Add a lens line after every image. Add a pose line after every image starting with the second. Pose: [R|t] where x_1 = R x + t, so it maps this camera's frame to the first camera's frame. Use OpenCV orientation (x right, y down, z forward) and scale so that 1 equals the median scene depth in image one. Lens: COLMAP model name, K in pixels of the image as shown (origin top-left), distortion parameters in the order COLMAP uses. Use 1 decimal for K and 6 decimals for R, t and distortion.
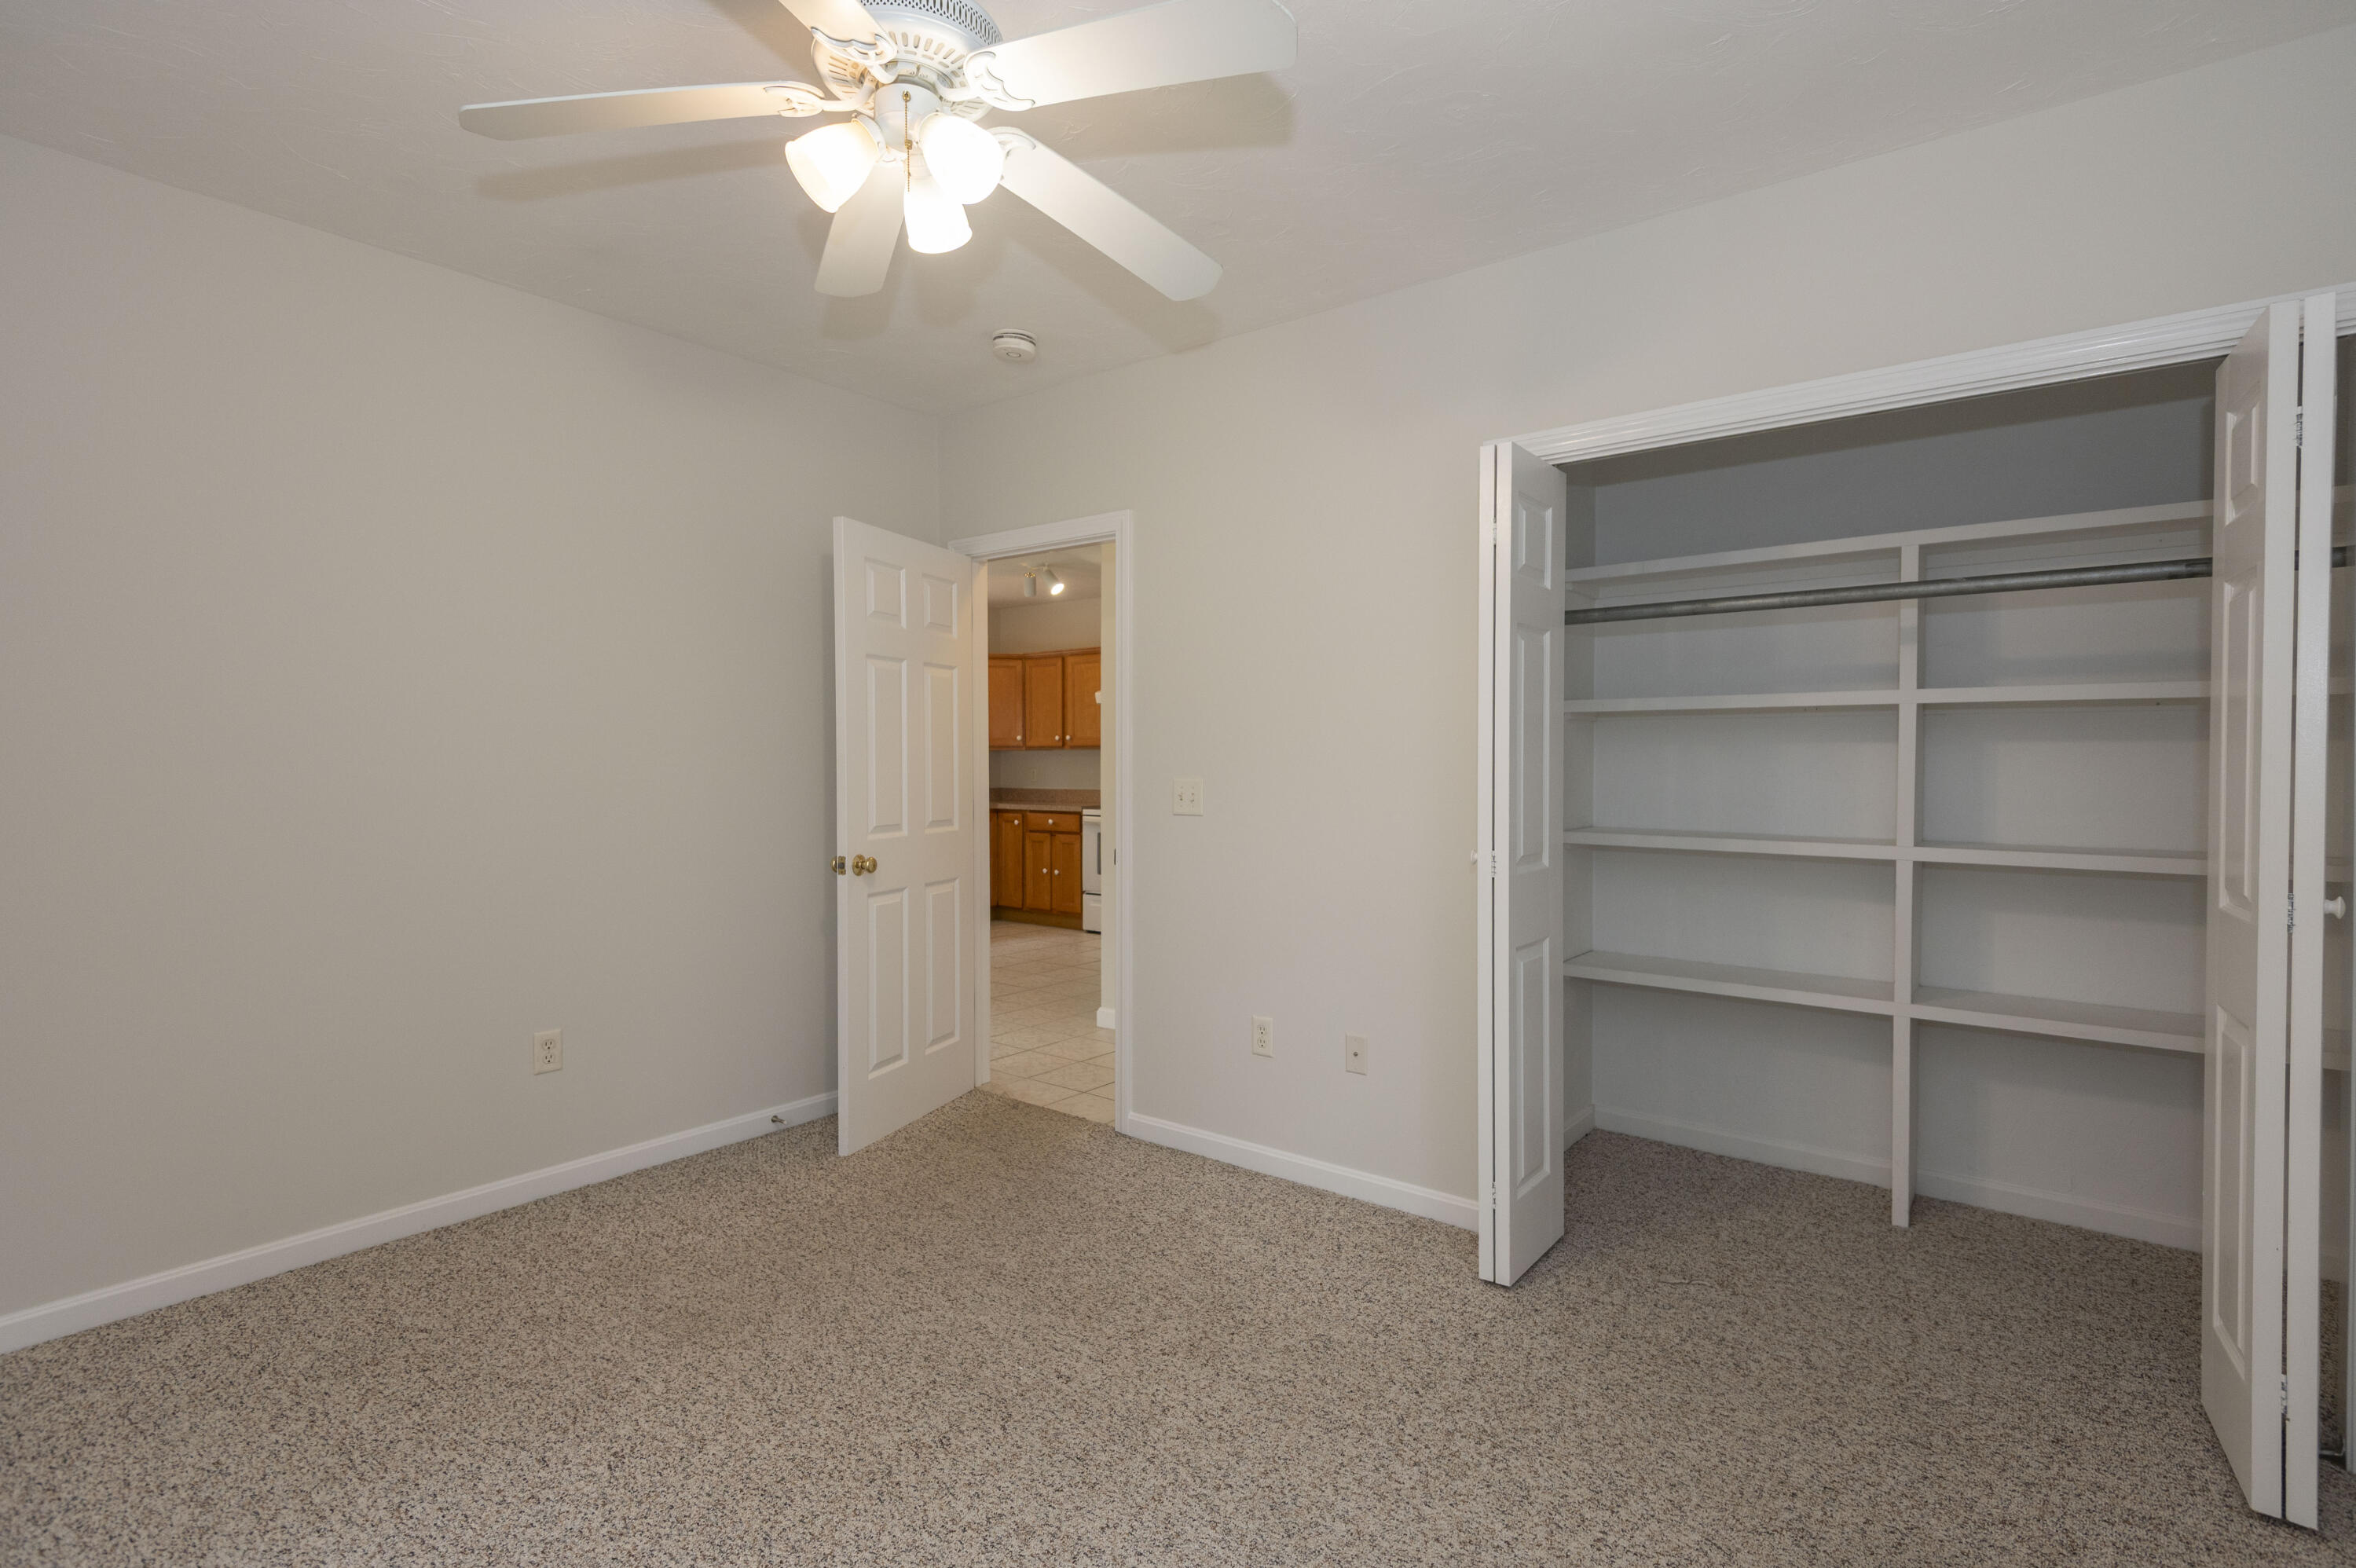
lens RADIAL K [[1098.5, 0, 1187.7], [0, 1098.5, 781.8], [0, 0, 1]] dist [0.056598, -0.032241]
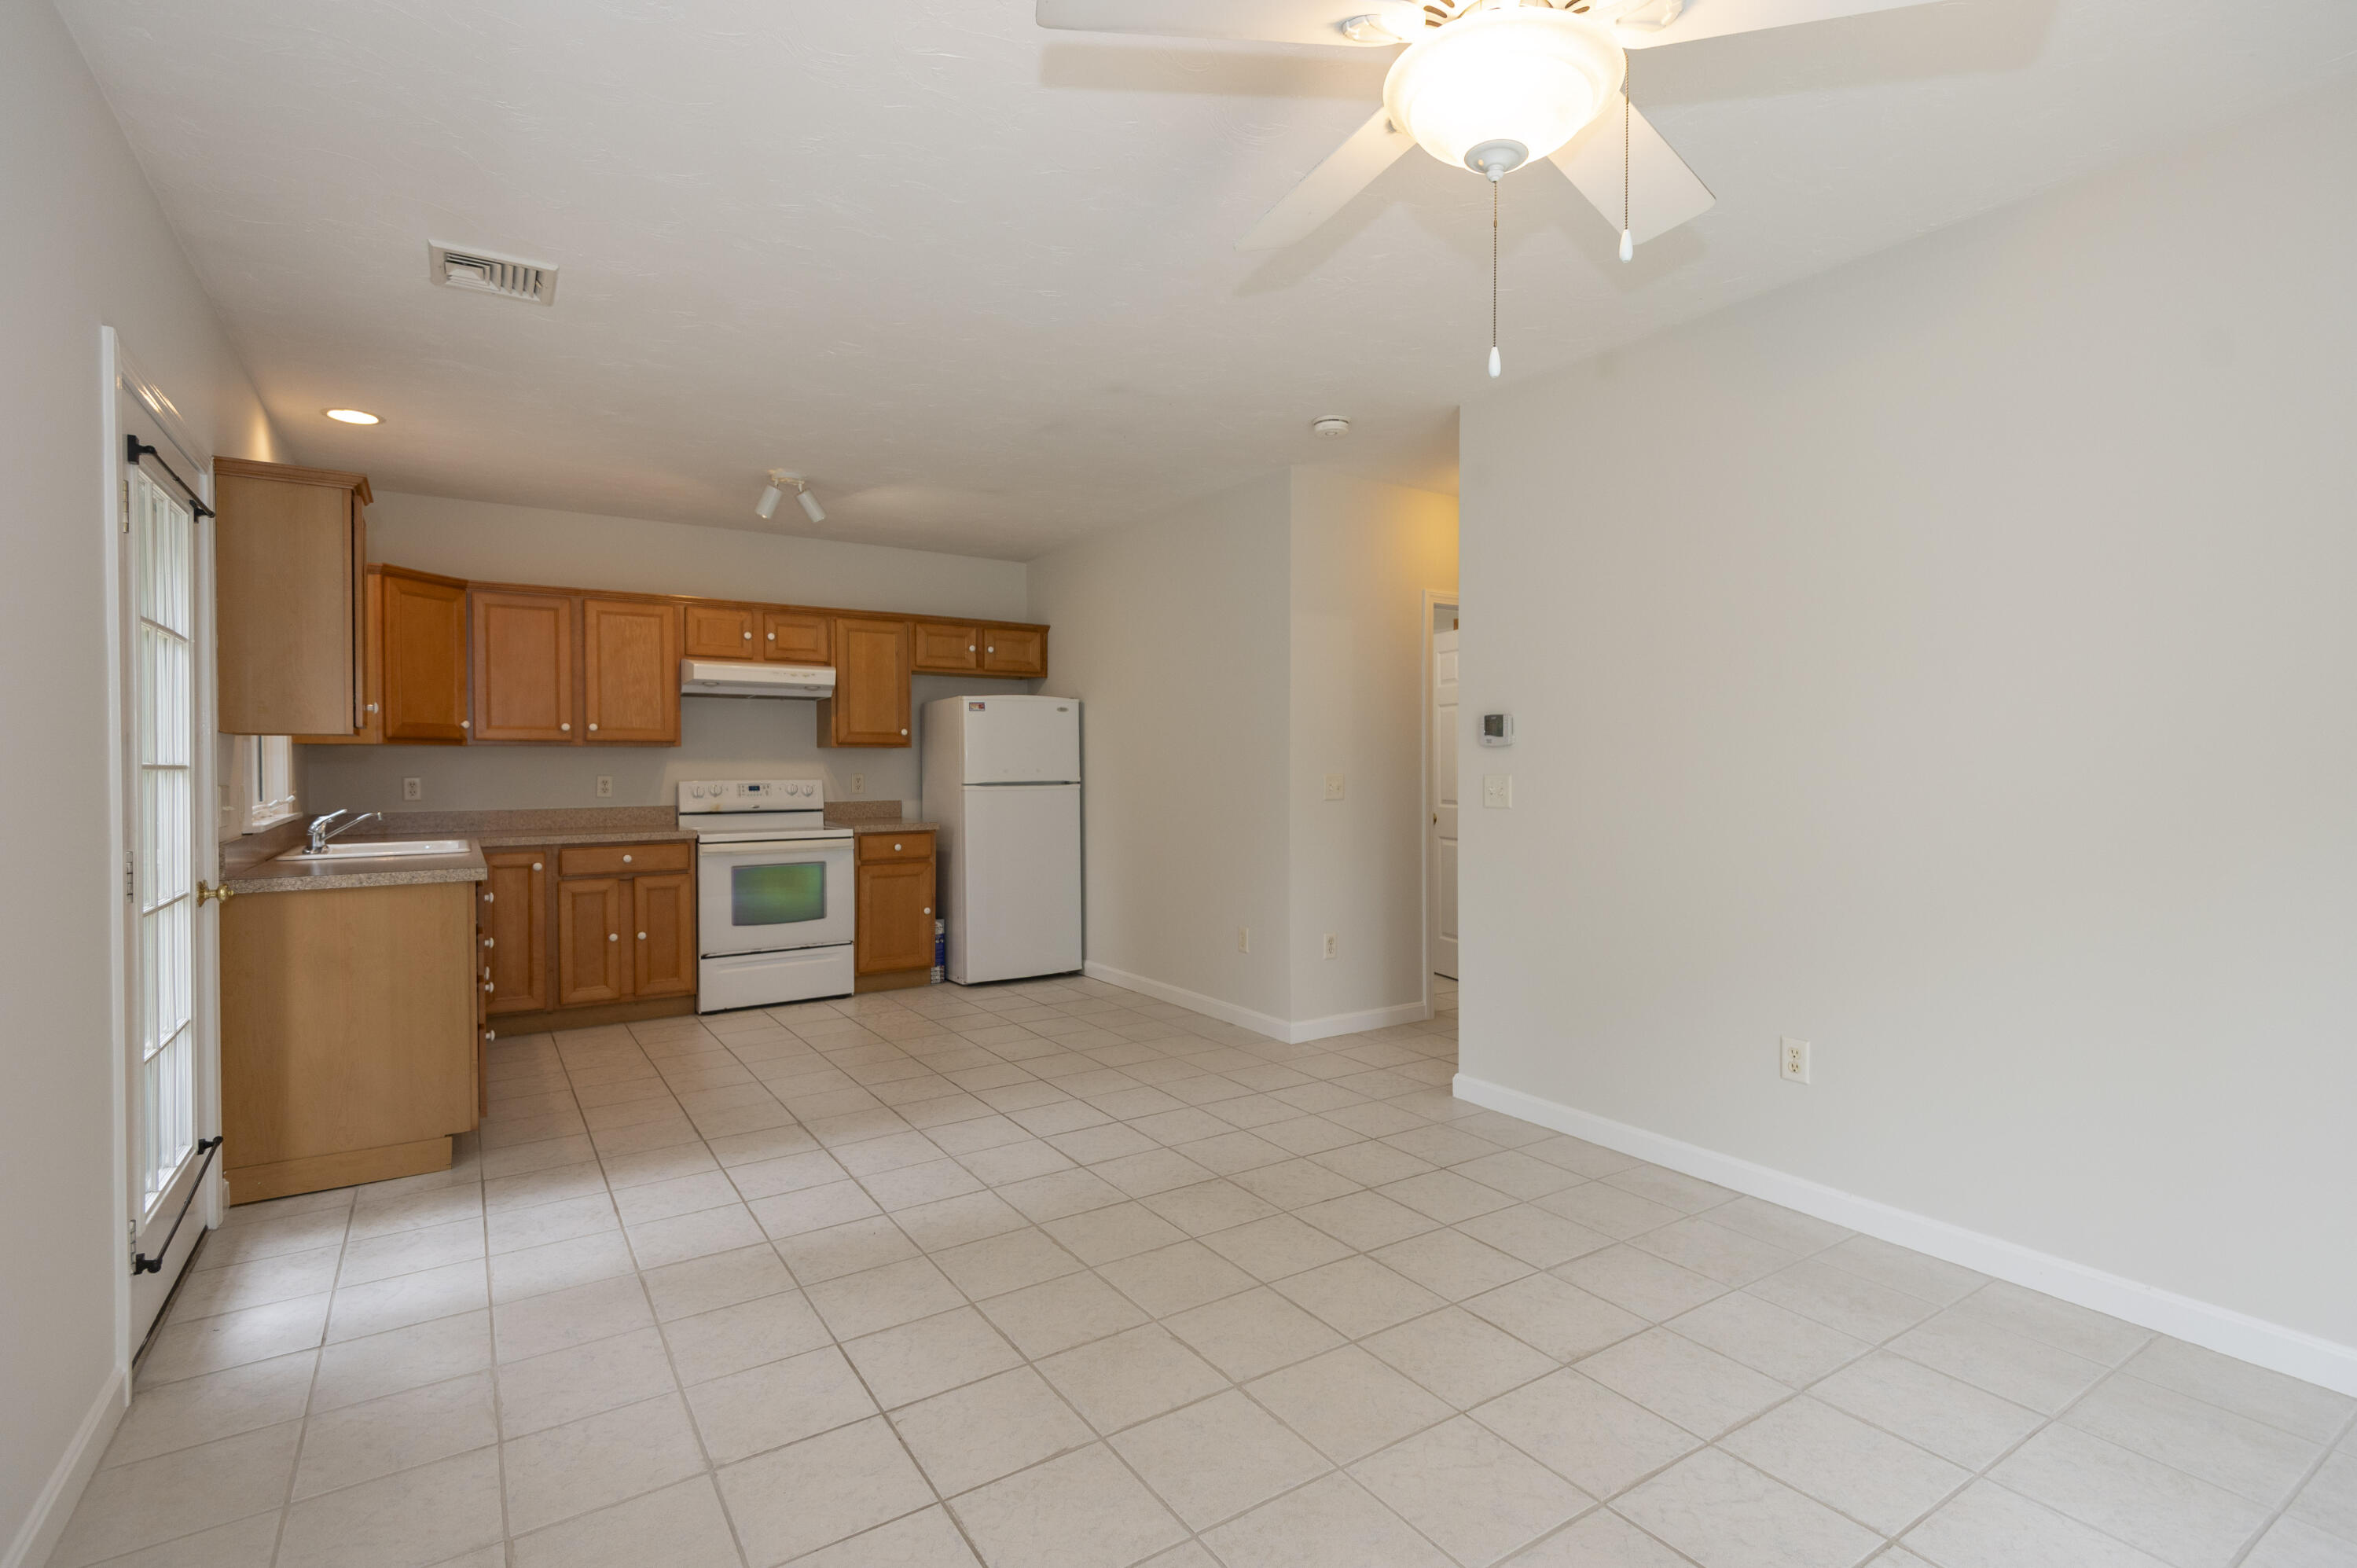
lens RADIAL K [[1097.3, 0, 1171.9], [0, 1097.3, 774.6], [0, 0, 1]] dist [0.052379, -0.032706]
pose [[0.328909, -0.008106, 0.944327, -0.620401], [0.015169, 0.999880, 0.003300, -0.009902], [-0.944240, 0.013239, 0.328992, 0.479380]]
